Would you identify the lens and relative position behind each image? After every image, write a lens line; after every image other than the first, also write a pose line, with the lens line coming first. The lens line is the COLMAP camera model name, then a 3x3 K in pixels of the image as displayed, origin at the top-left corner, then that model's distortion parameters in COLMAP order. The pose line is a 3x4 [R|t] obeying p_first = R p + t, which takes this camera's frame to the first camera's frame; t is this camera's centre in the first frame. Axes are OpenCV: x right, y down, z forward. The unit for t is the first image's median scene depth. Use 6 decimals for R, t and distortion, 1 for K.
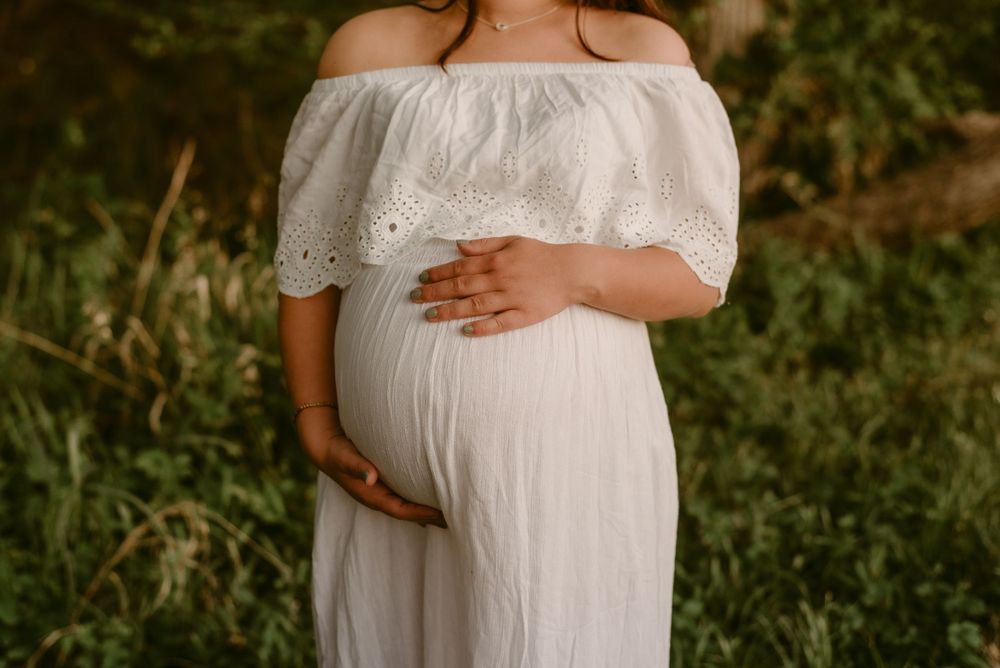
lens RADIAL K [[1613.2, 0, 452.0], [0, 1613.2, 362.1], [0, 0, 1]] dist [-0.015360, 0.000297]
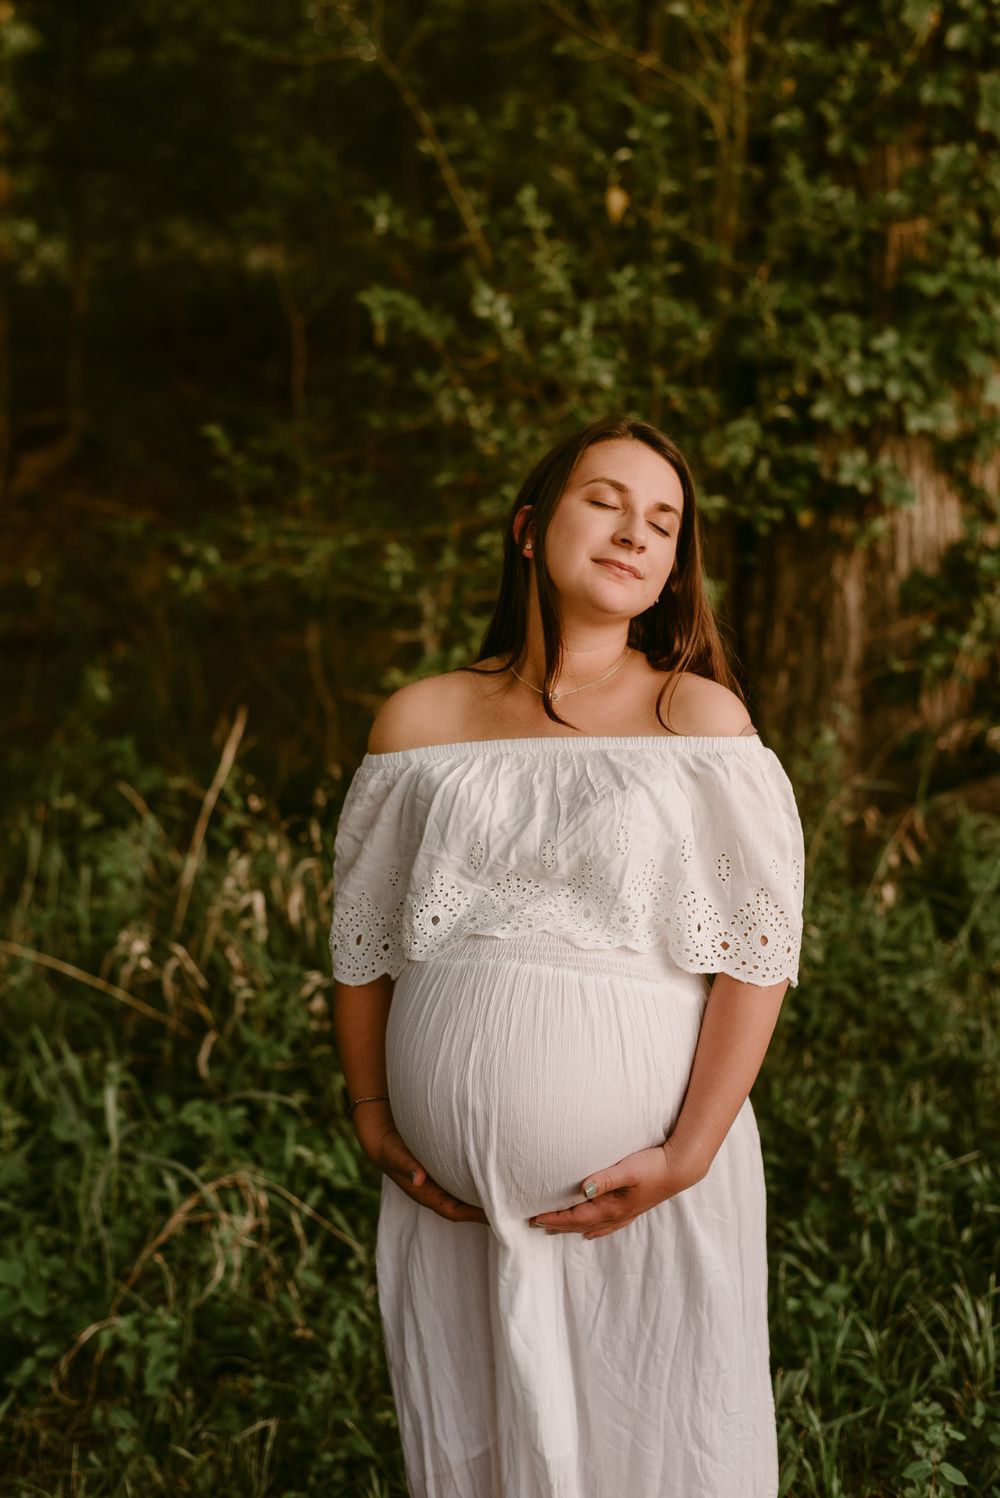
lens RADIAL K [[2256.5, 0, 503.8], [0, 2256.5, 733.7], [0, 0, 1]] dist [-0.006934, 0.081886]
pose [[0.998990, -0.016121, -0.041951, 0.025104], [0.012460, 0.996206, -0.086130, -0.035156], [0.043181, 0.085520, 0.995400, -0.187995]]
